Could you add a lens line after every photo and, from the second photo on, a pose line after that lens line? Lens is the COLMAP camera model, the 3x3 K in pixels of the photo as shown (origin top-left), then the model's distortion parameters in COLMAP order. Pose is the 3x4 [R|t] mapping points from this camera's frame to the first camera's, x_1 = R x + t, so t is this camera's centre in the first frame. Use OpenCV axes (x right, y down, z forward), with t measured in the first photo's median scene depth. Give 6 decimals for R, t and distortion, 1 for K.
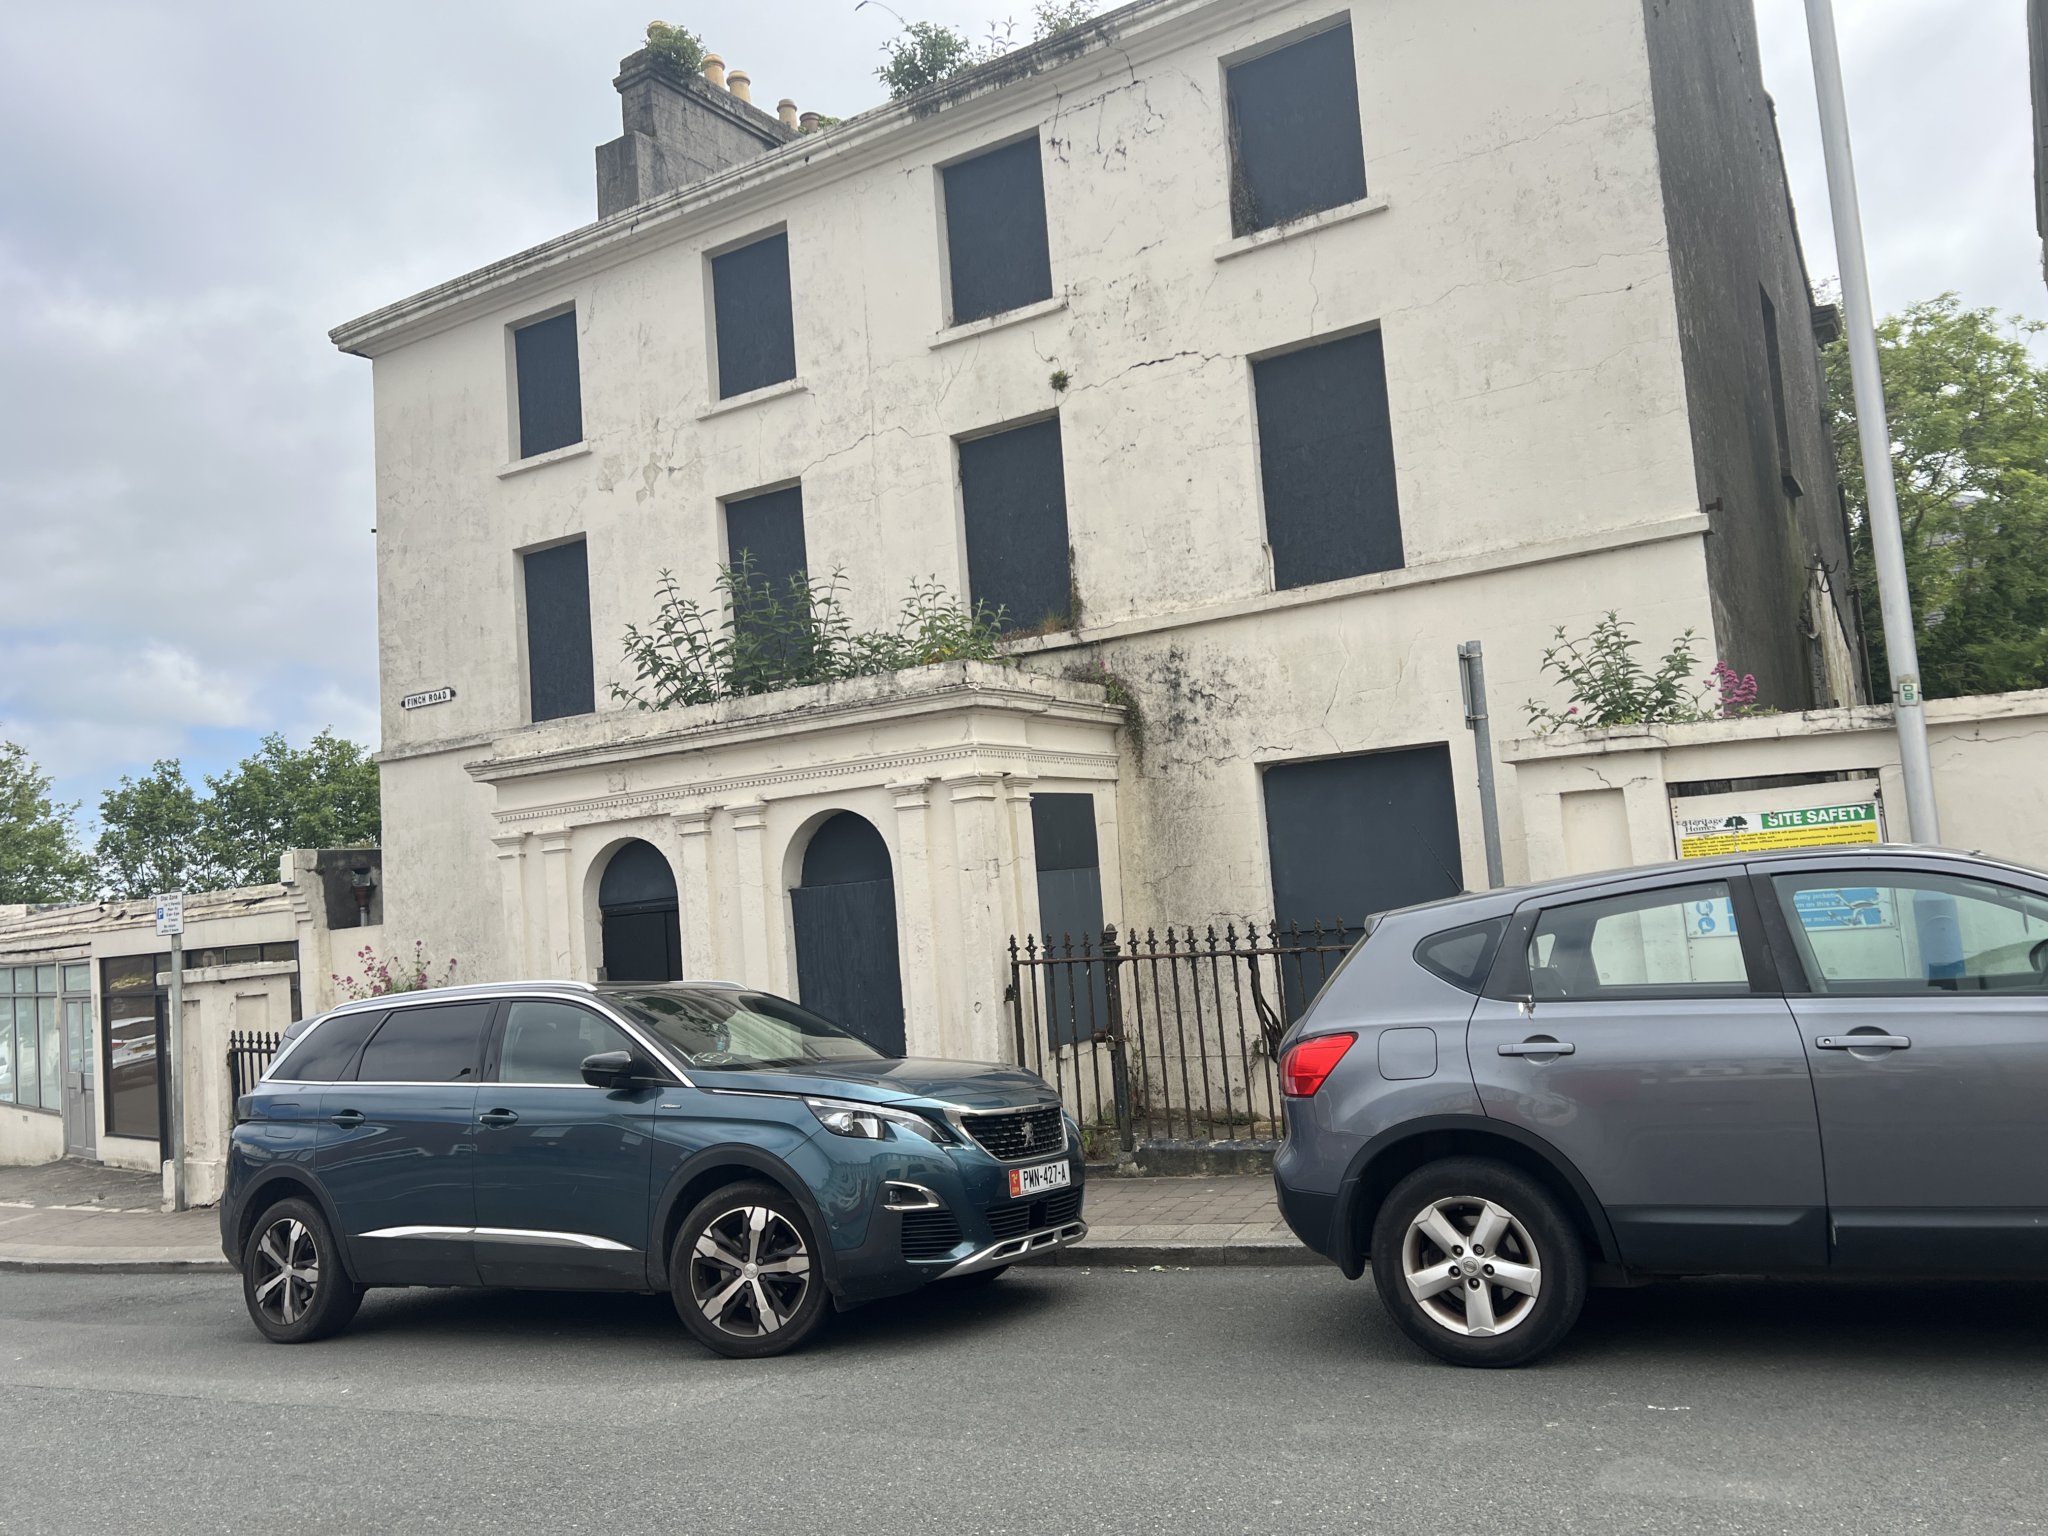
lens RADIAL K [[1519.3, 0, 1024.0], [0, 1519.3, 768.0], [0, 0, 1]] dist [0.076316, -0.090583]
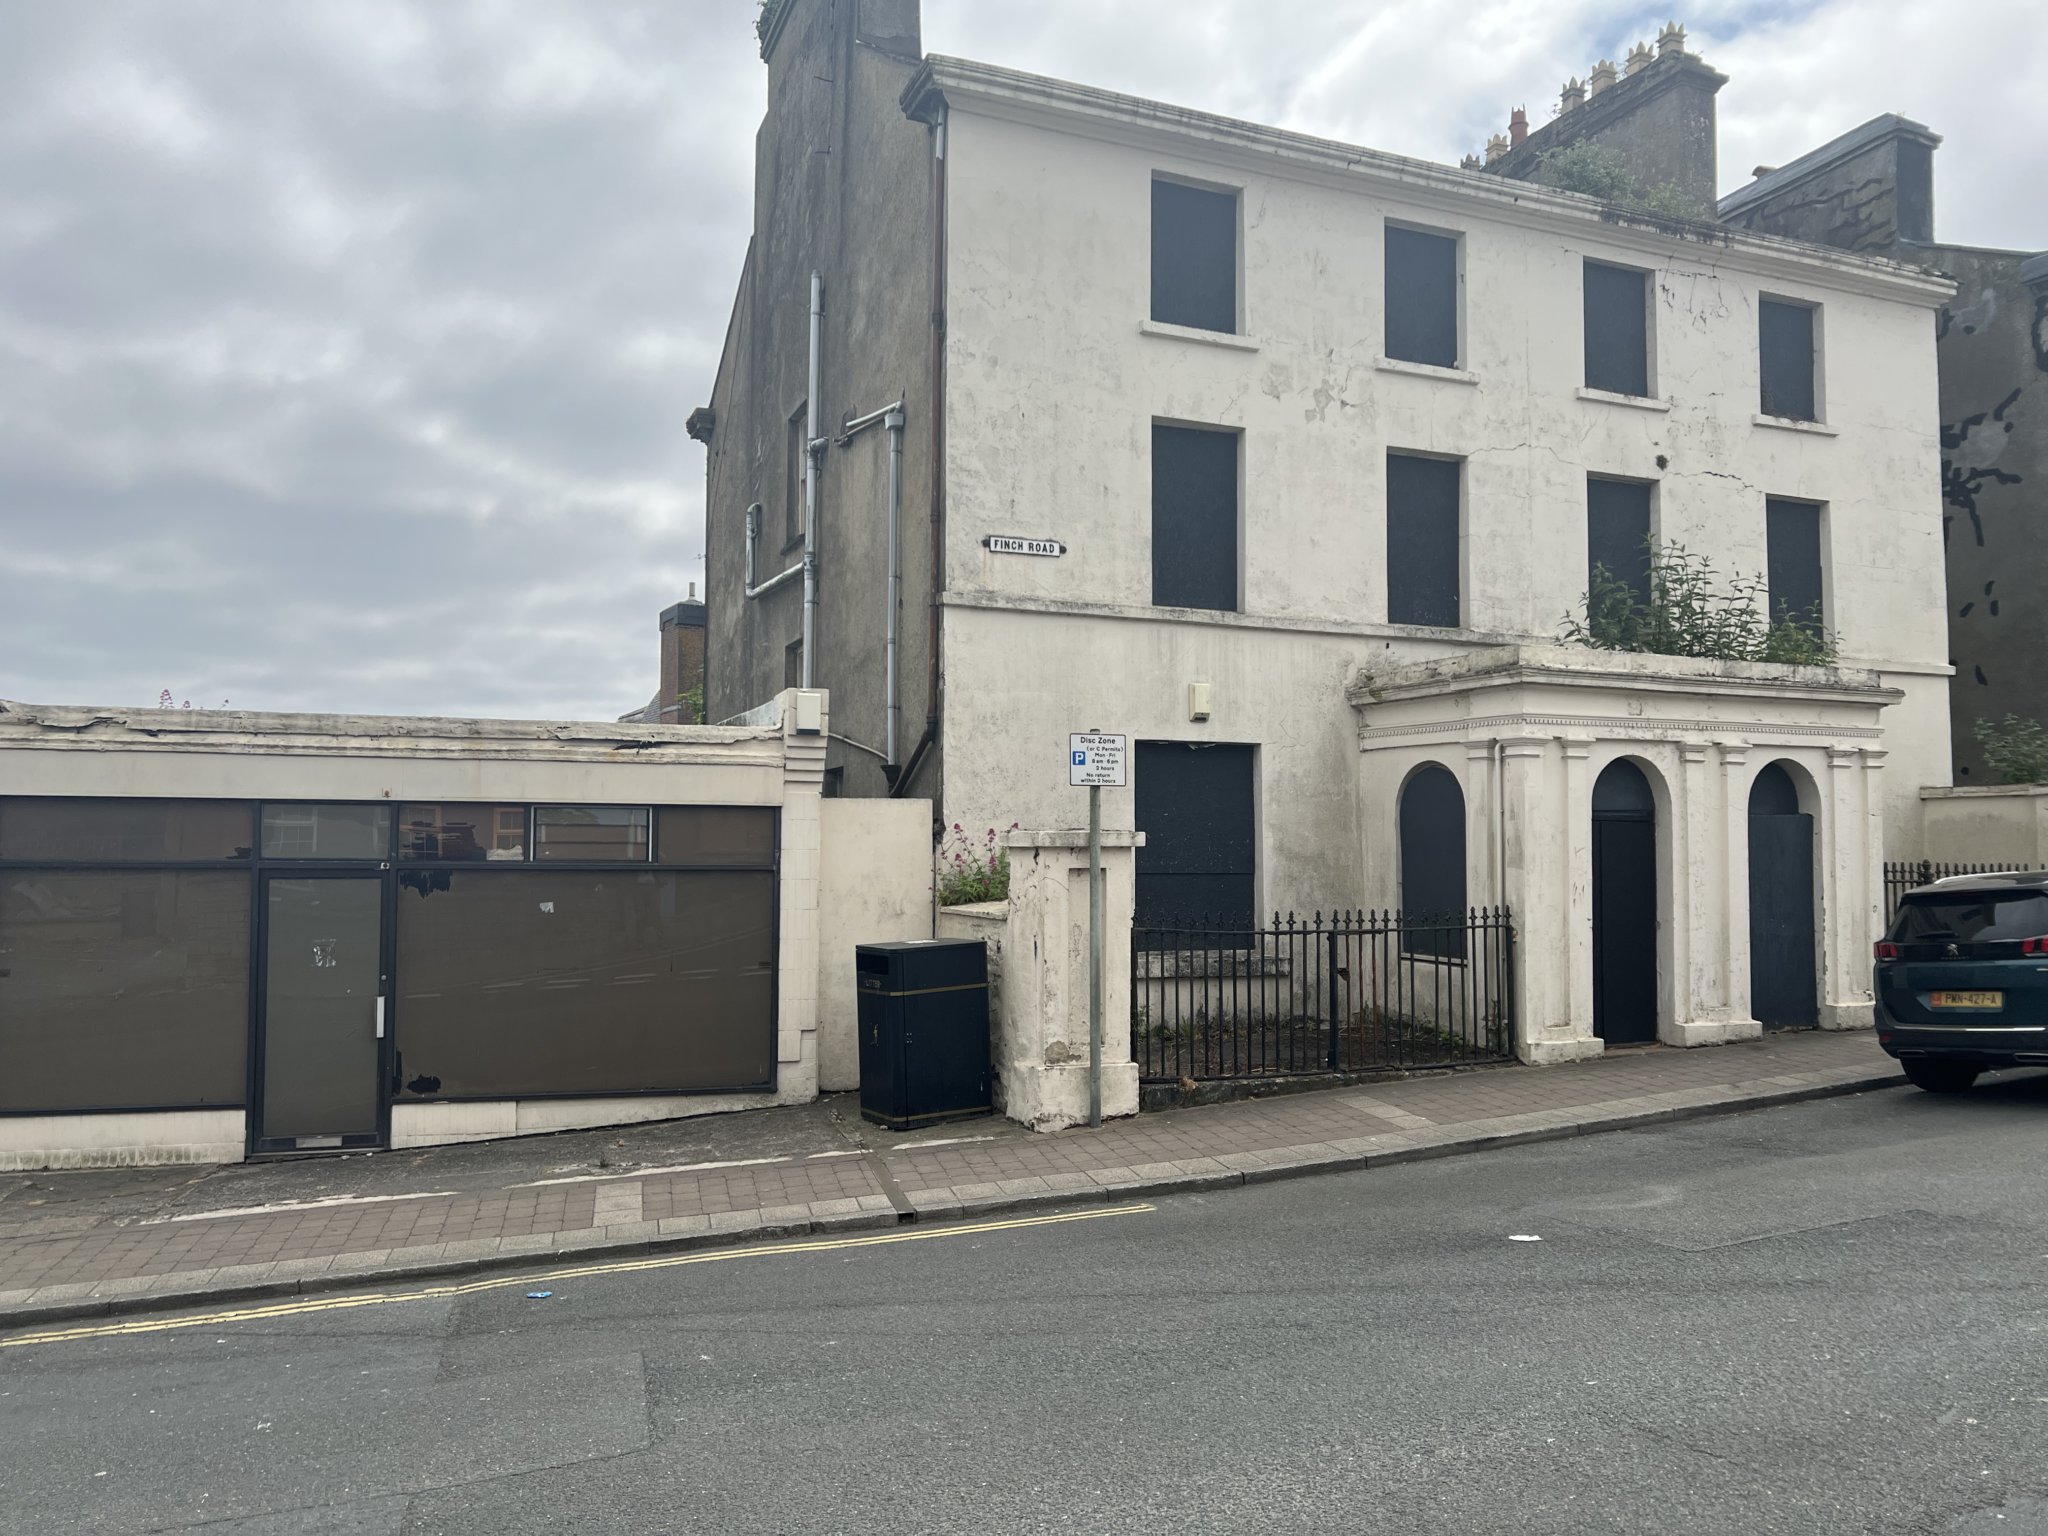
lens RADIAL K [[1511.9, 0, 1022.7], [0, 1511.9, 783.4], [0, 0, 1]] dist [0.077839, -0.091383]
pose [[0.581505, 0.117293, 0.805043, -1.260098], [-0.118436, 0.991215, -0.058867, 0.163698], [-0.804875, -0.061115, 0.590289, 0.582898]]
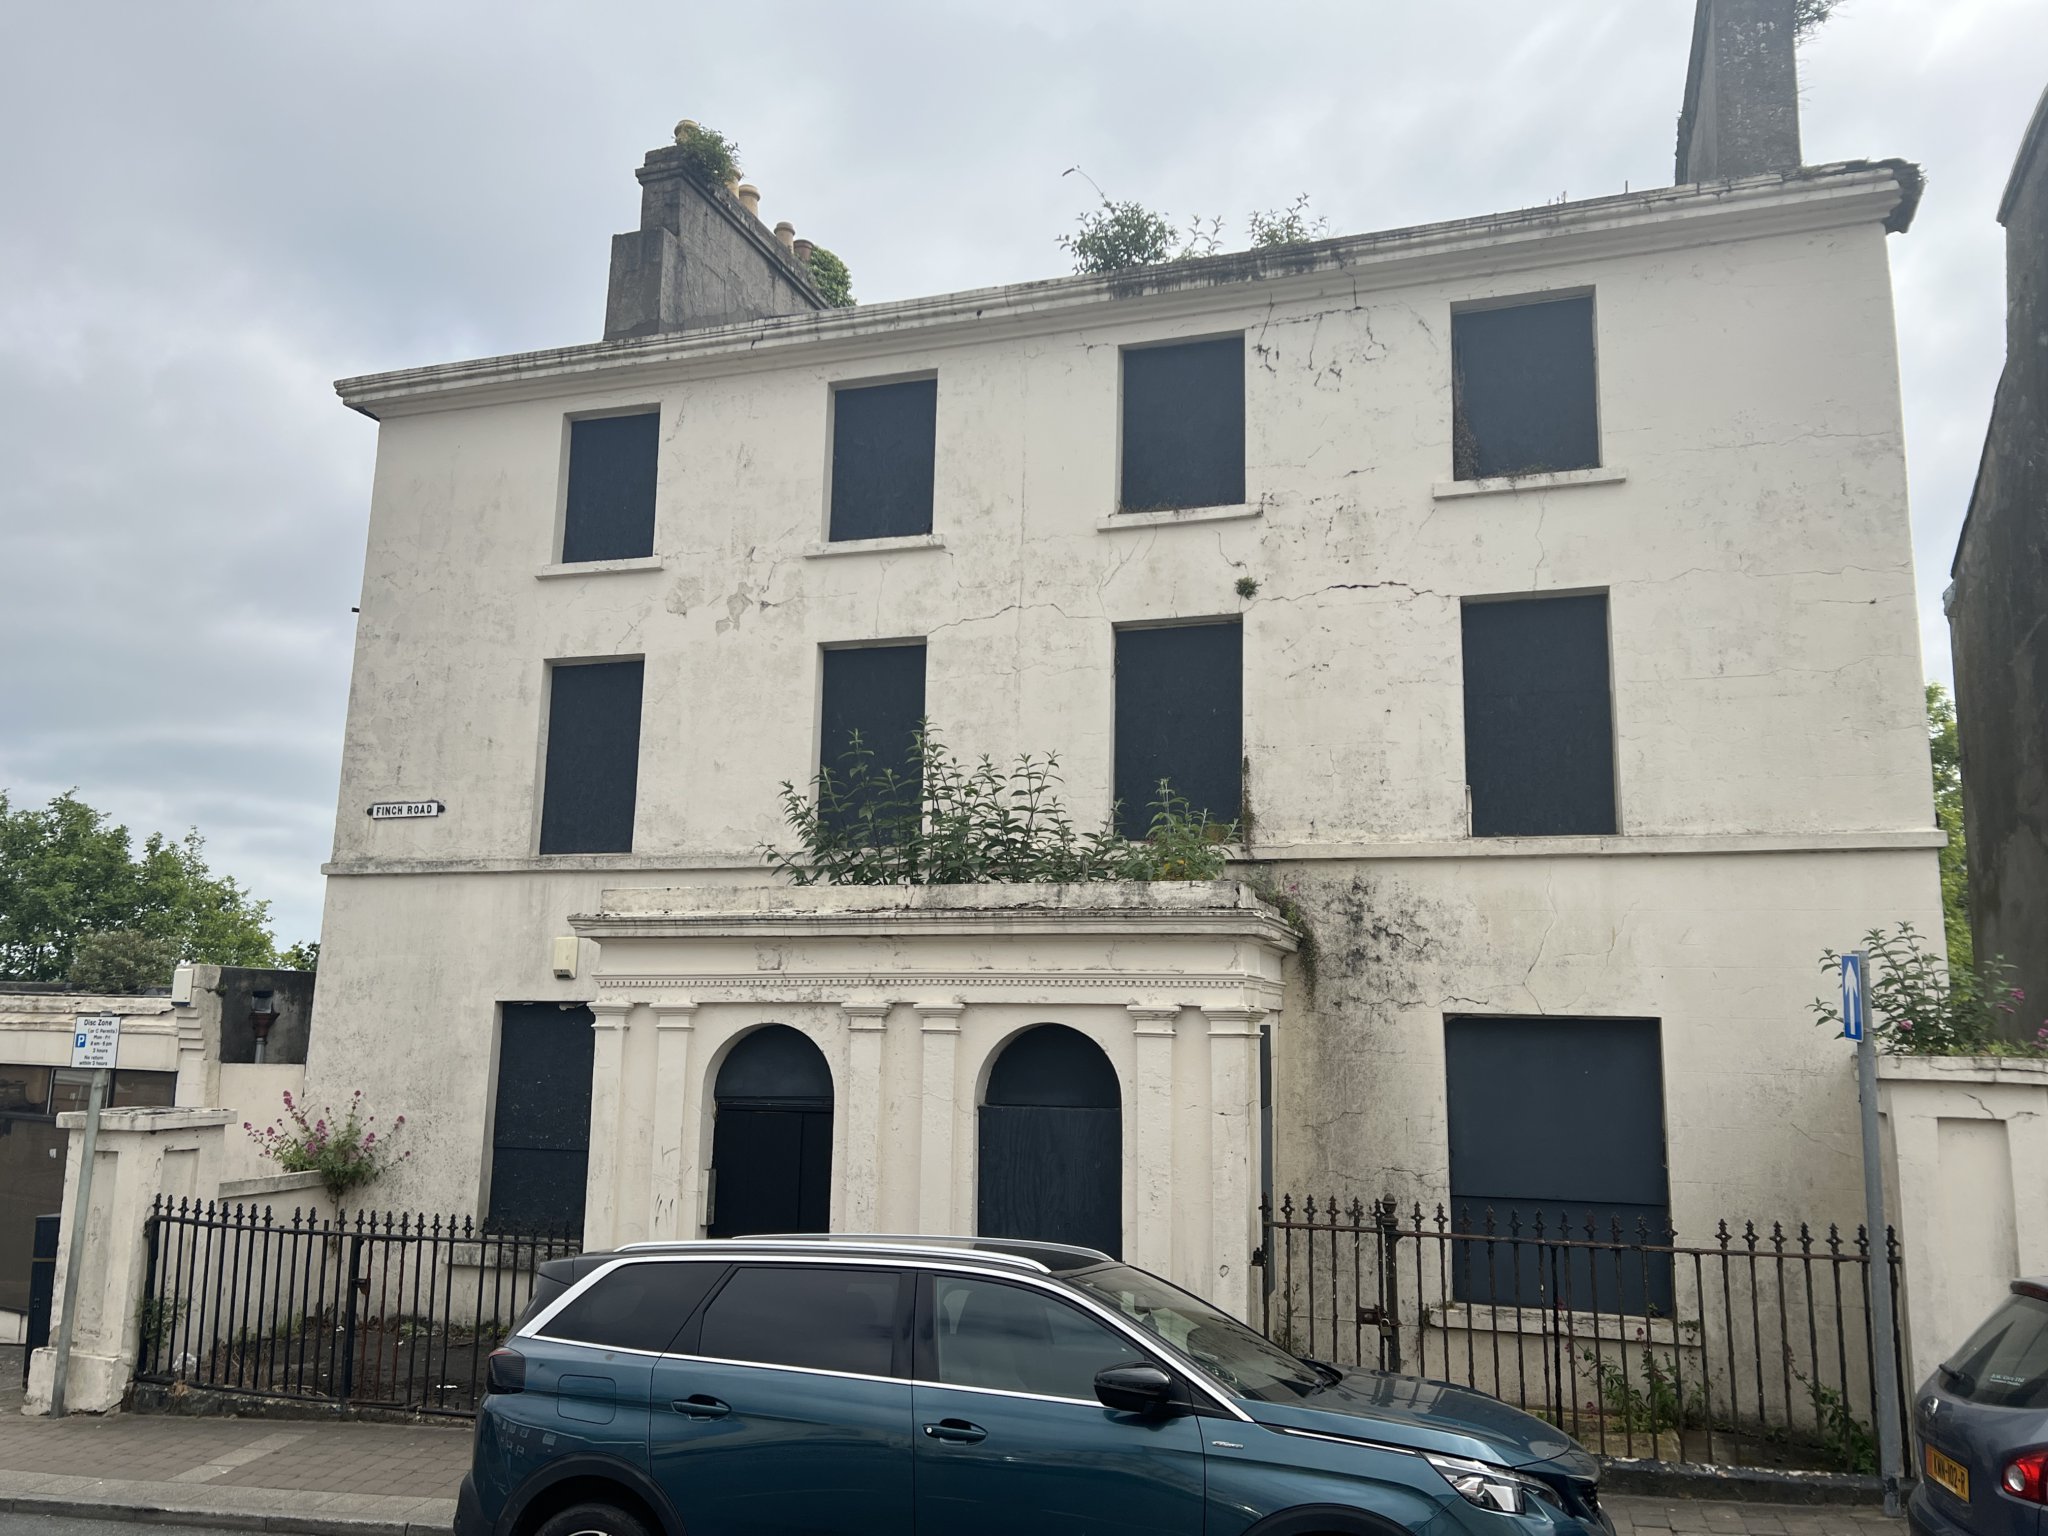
lens RADIAL K [[1506.0, 0, 1022.8], [0, 1506.0, 798.8], [0, 0, 1]] dist [0.093964, -0.109419]
pose [[0.970241, 0.129259, 0.204755, -0.269340], [-0.113916, 0.989841, -0.085077, -0.021188], [-0.213672, 0.059220, 0.975109, 0.093981]]
